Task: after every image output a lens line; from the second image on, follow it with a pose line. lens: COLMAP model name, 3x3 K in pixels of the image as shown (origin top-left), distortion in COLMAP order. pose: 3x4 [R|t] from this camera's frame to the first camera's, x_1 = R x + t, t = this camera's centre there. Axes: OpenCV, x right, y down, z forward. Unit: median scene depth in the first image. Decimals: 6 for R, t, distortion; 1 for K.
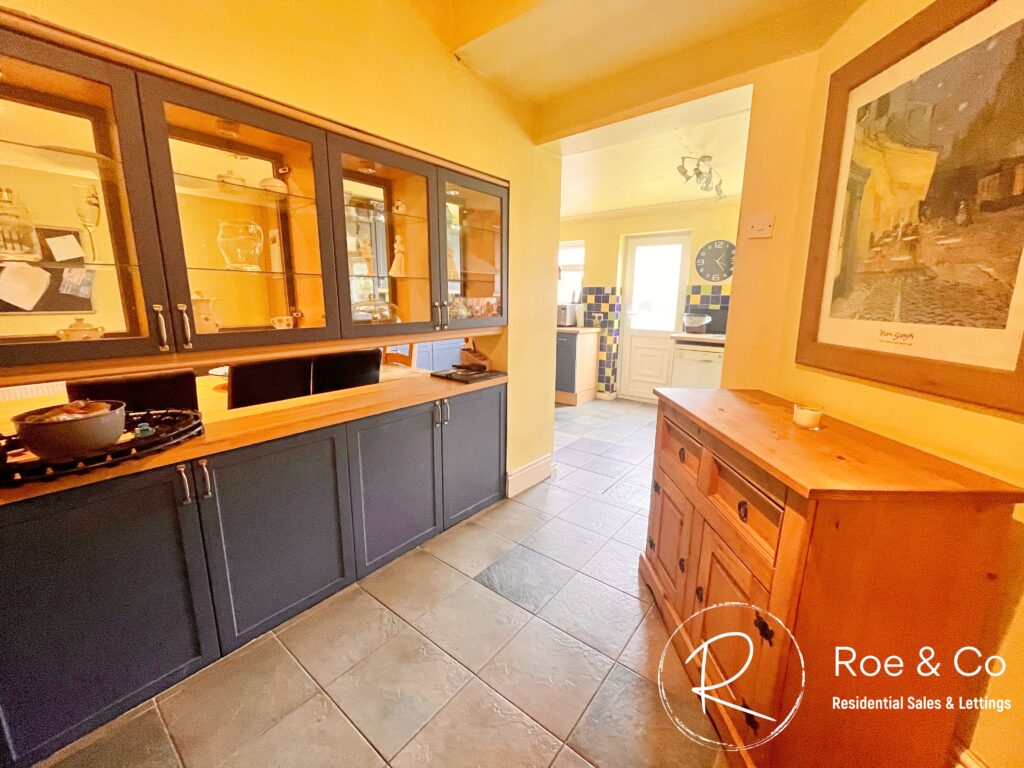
lens RADIAL K [[415.5, 0, 511.6], [0, 415.5, 382.8], [0, 0, 1]] dist [-0.003881, 0.000470]
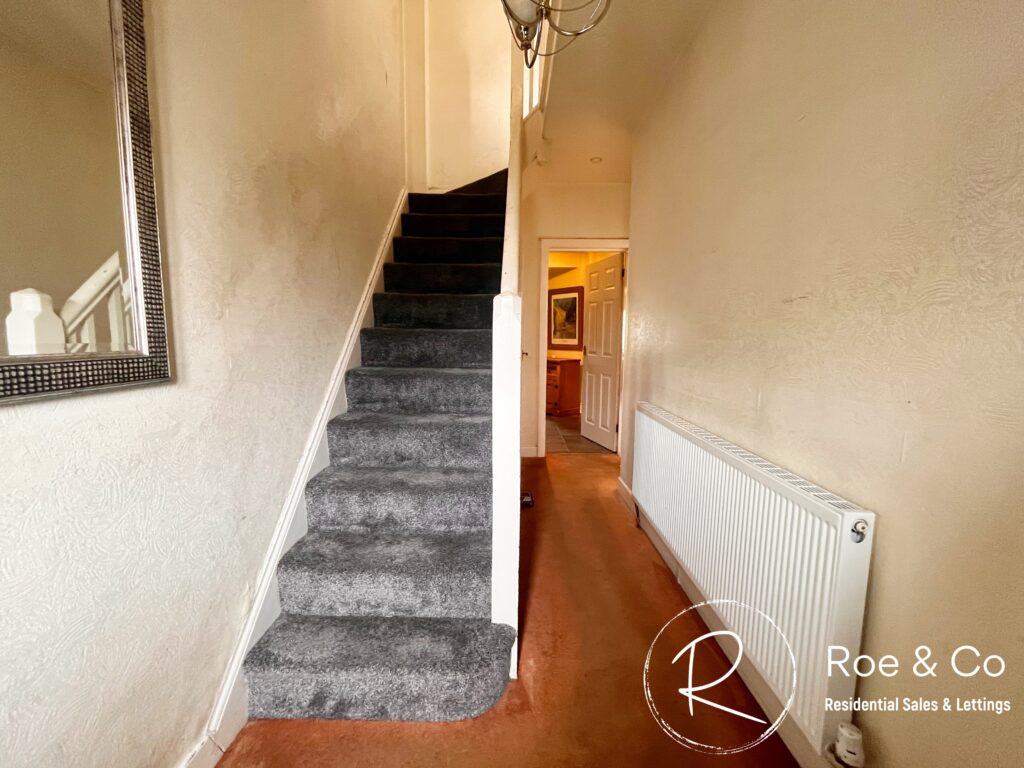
lens RADIAL K [[415.5, 0, 511.5], [0, 415.5, 382.9], [0, 0, 1]] dist [-0.003881, 0.000470]
pose [[0.787605, -0.070245, 0.612164, -3.314496], [0.122993, 0.991410, -0.044479, 0.644106], [-0.603781, 0.110324, 0.789479, -3.131069]]
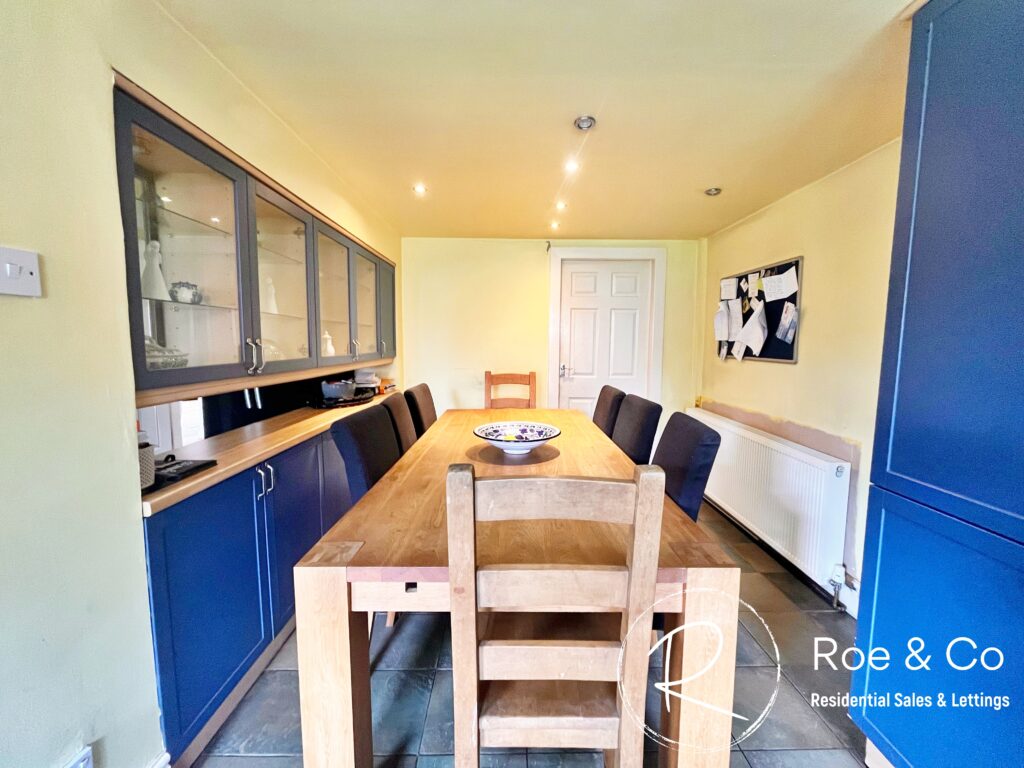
lens RADIAL K [[415.5, 0, 511.2], [0, 415.5, 378.1], [0, 0, 1]] dist [-0.003881, 0.000470]
pose [[-0.777746, 0.042971, -0.627108, -0.120351], [-0.139305, 0.961069, 0.238623, -0.251987], [0.612948, 0.272947, -0.741481, 1.252728]]
